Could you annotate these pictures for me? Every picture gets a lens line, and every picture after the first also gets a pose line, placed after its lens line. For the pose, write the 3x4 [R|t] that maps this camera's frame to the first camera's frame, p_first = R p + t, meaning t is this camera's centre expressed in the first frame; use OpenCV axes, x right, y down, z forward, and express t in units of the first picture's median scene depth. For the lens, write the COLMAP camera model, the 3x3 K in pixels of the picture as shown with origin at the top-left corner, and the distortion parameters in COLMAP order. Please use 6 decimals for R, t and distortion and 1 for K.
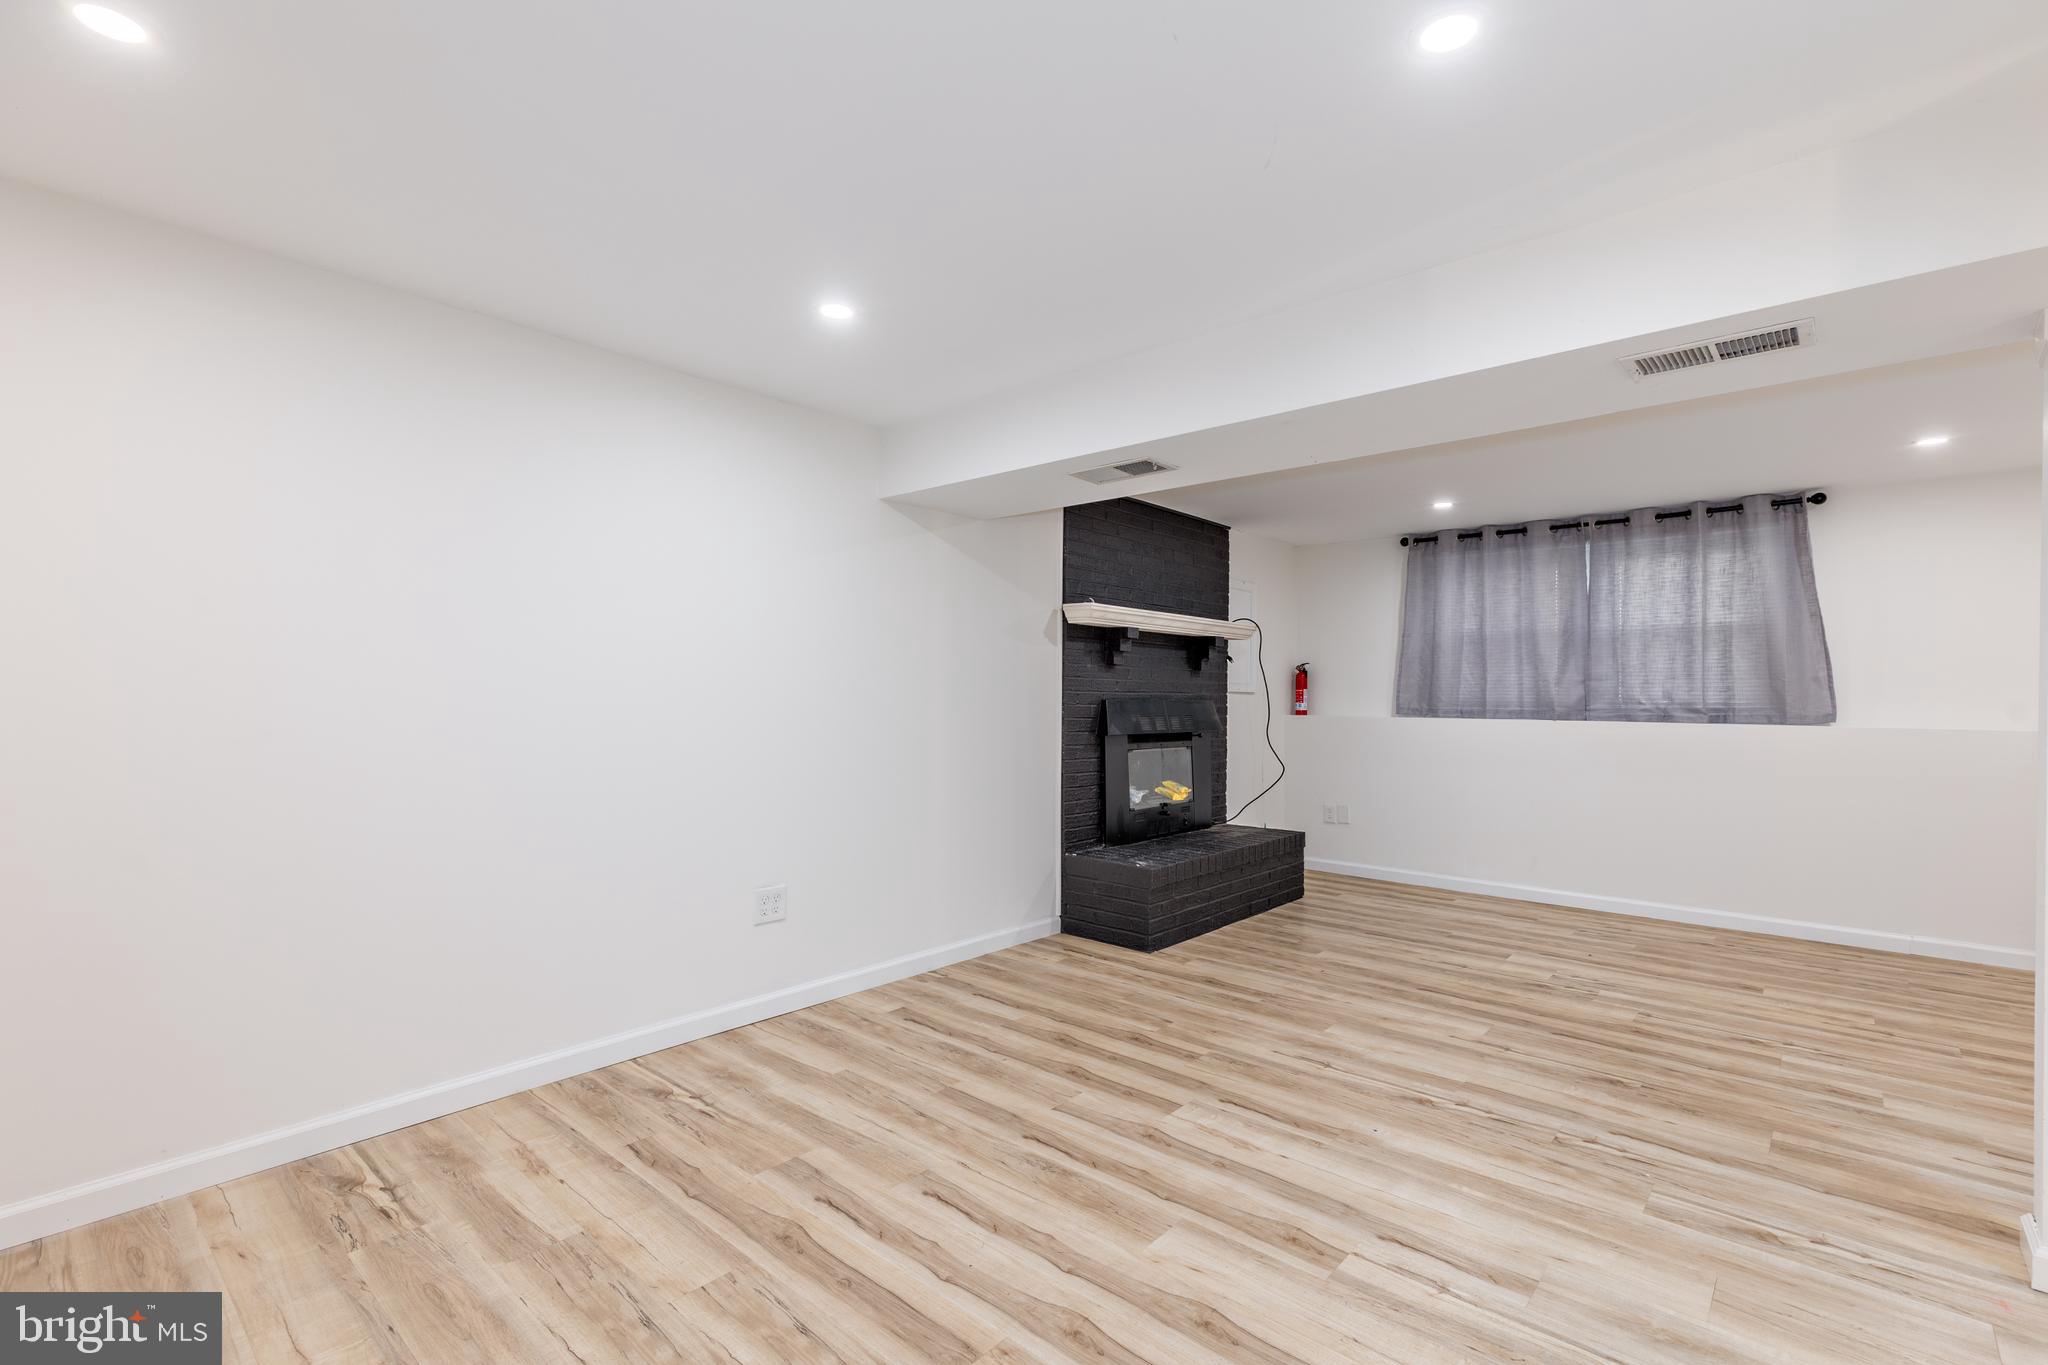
lens RADIAL K [[920.7, 0, 1036.4], [0, 920.7, 695.0], [0, 0, 1]] dist [0.008740, 0.000220]
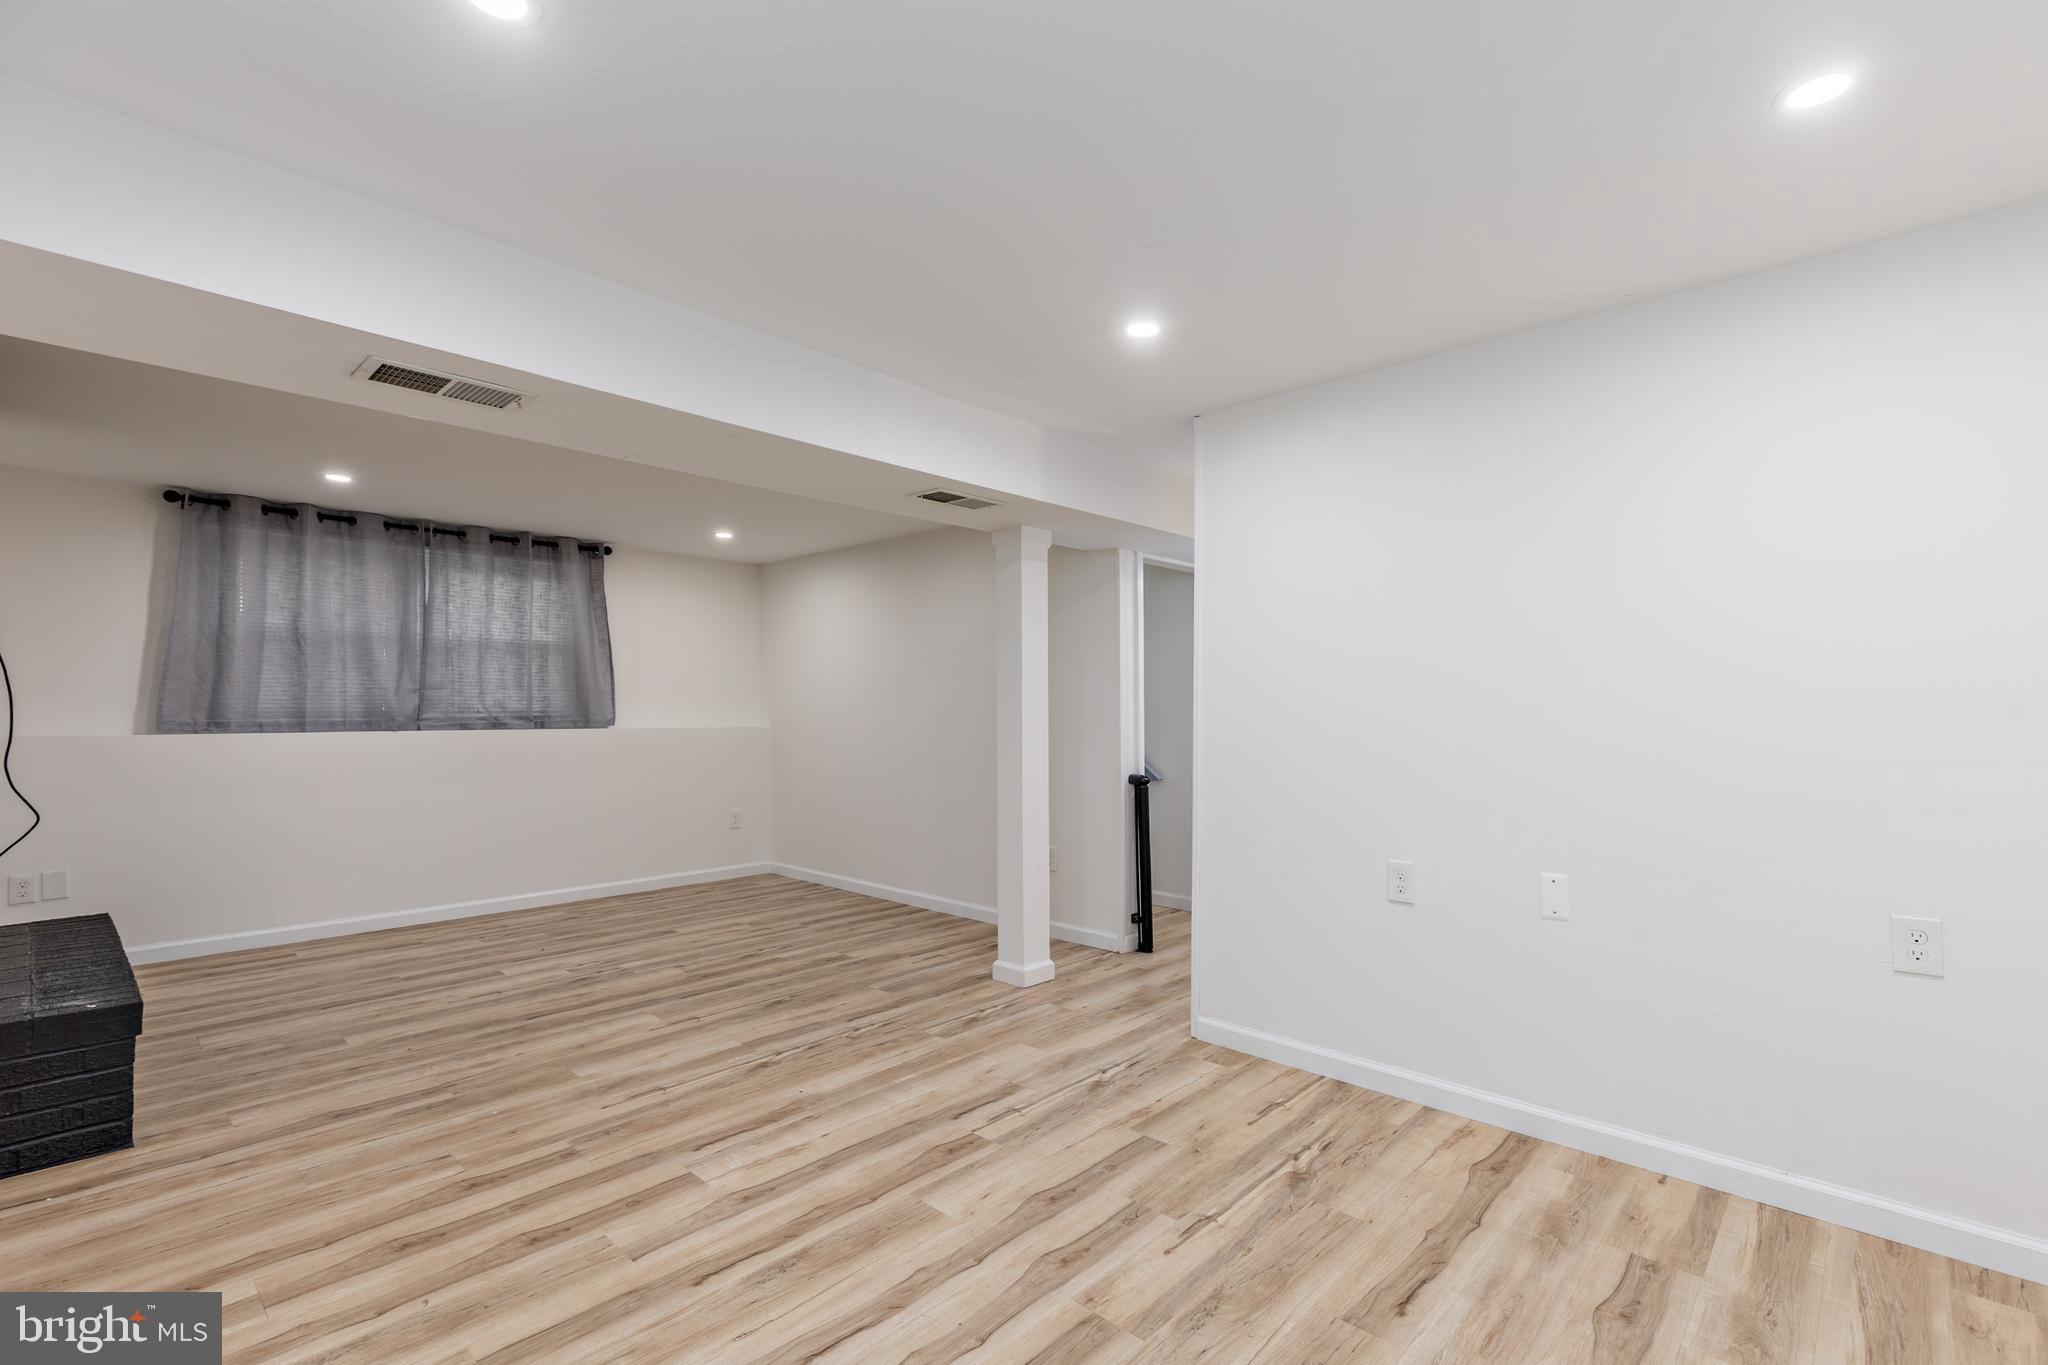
lens RADIAL K [[920.7, 0, 1036.4], [0, 920.7, 695.0], [0, 0, 1]] dist [0.008740, 0.000220]
pose [[0.030851, 0.008063, 0.999491, -0.552004], [-0.002824, 0.999964, -0.007980, -0.005387], [-0.999520, -0.002576, 0.030873, 0.491525]]
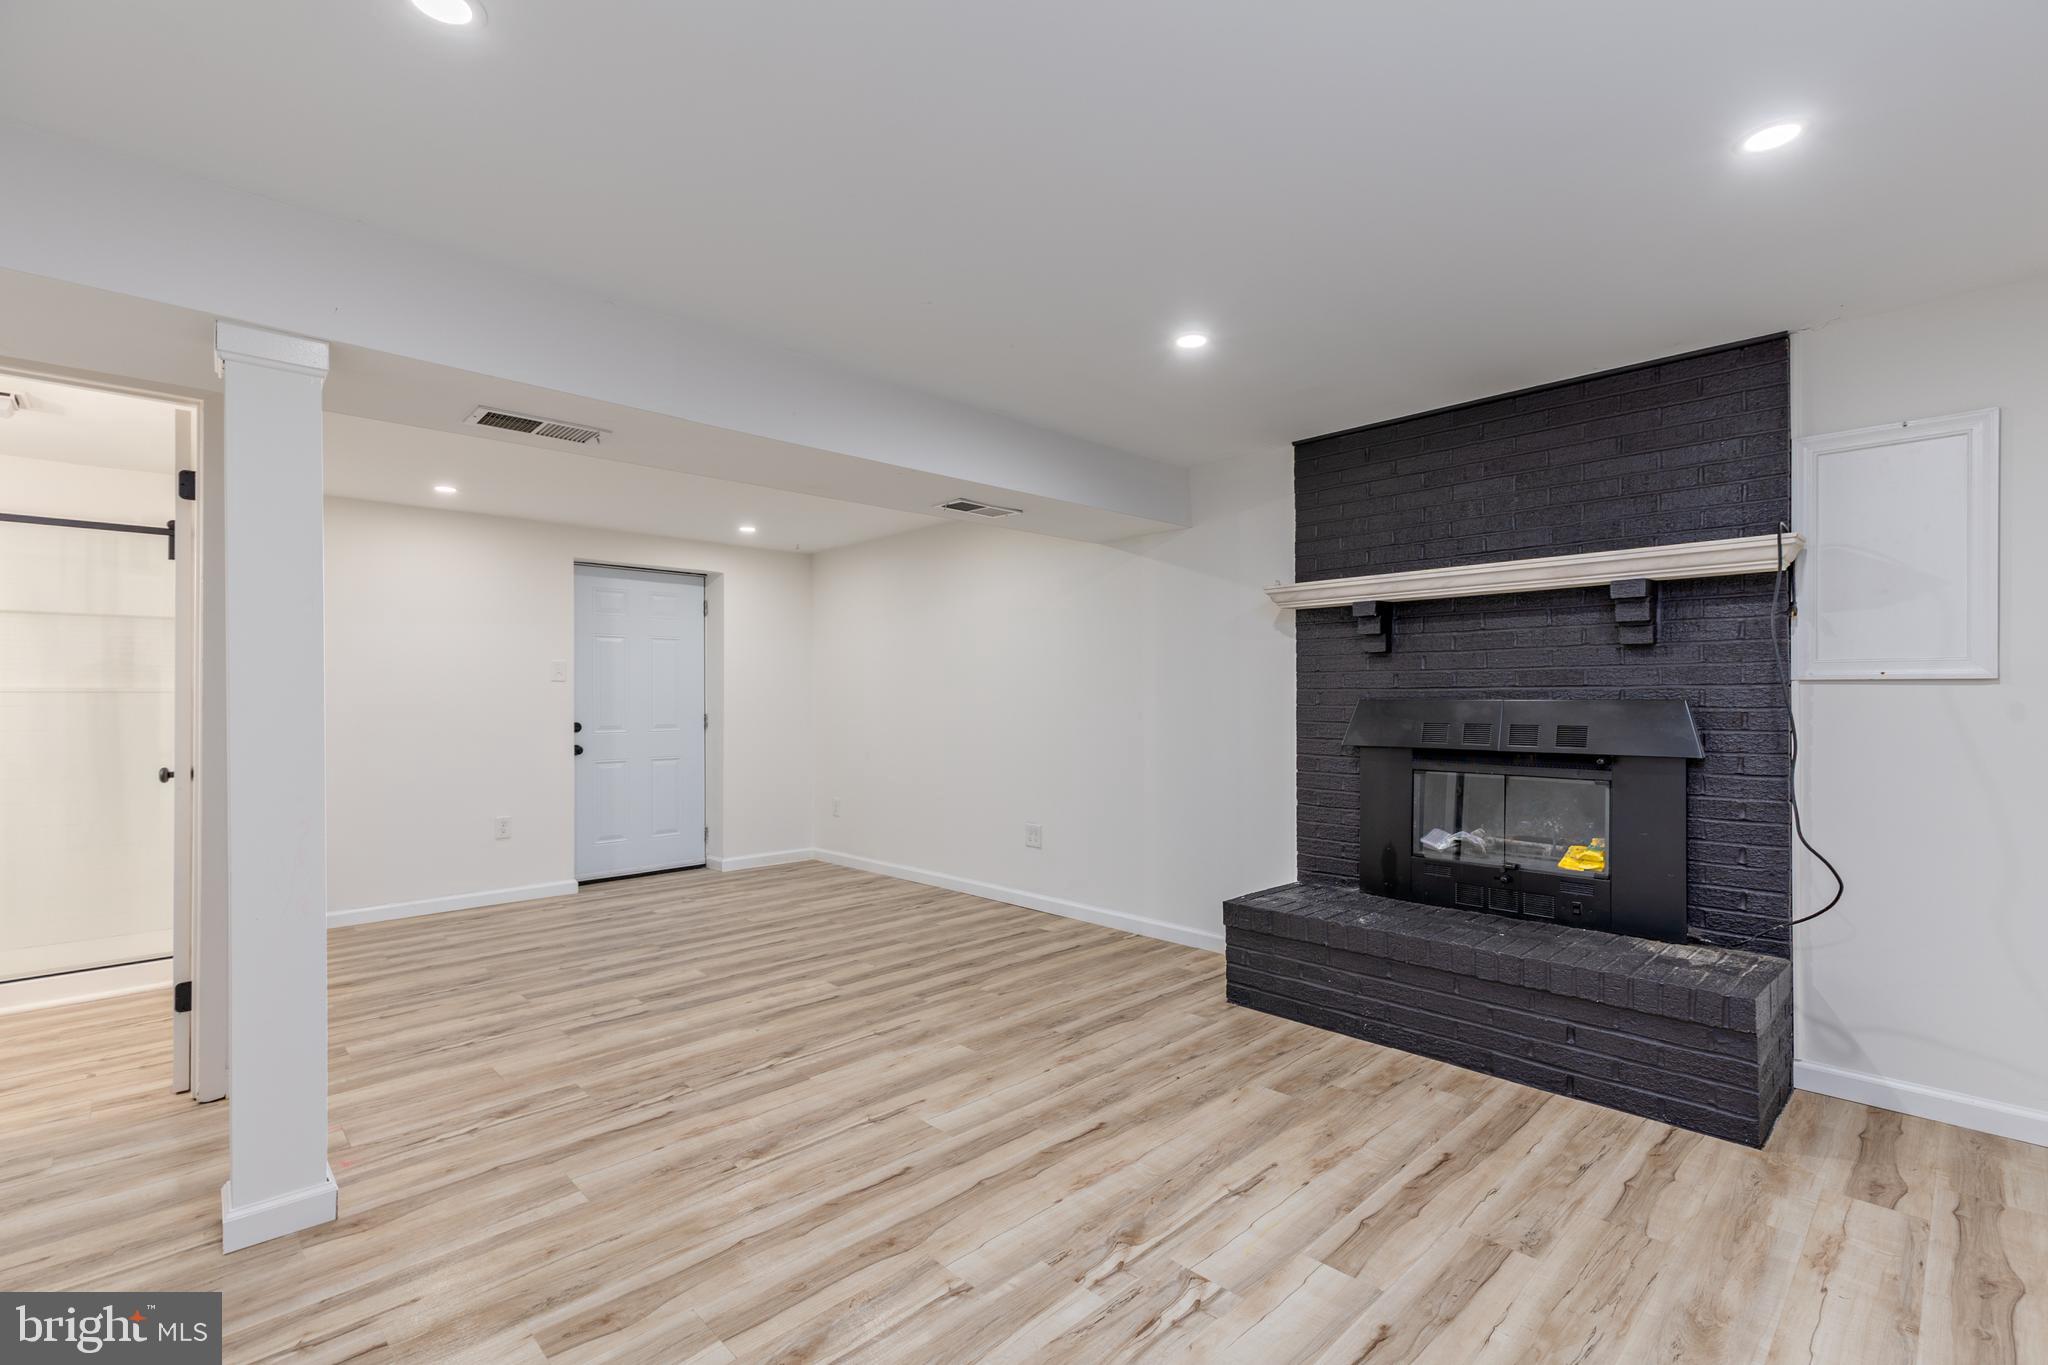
lens RADIAL K [[920.7, 0, 1036.4], [0, 920.7, 695.0], [0, 0, 1]] dist [0.008740, 0.000220]
pose [[-0.084978, -0.011877, -0.996312, 1.185660], [0.006487, 0.999901, -0.012473, 0.013003], [0.996362, -0.007523, -0.084893, 1.092267]]
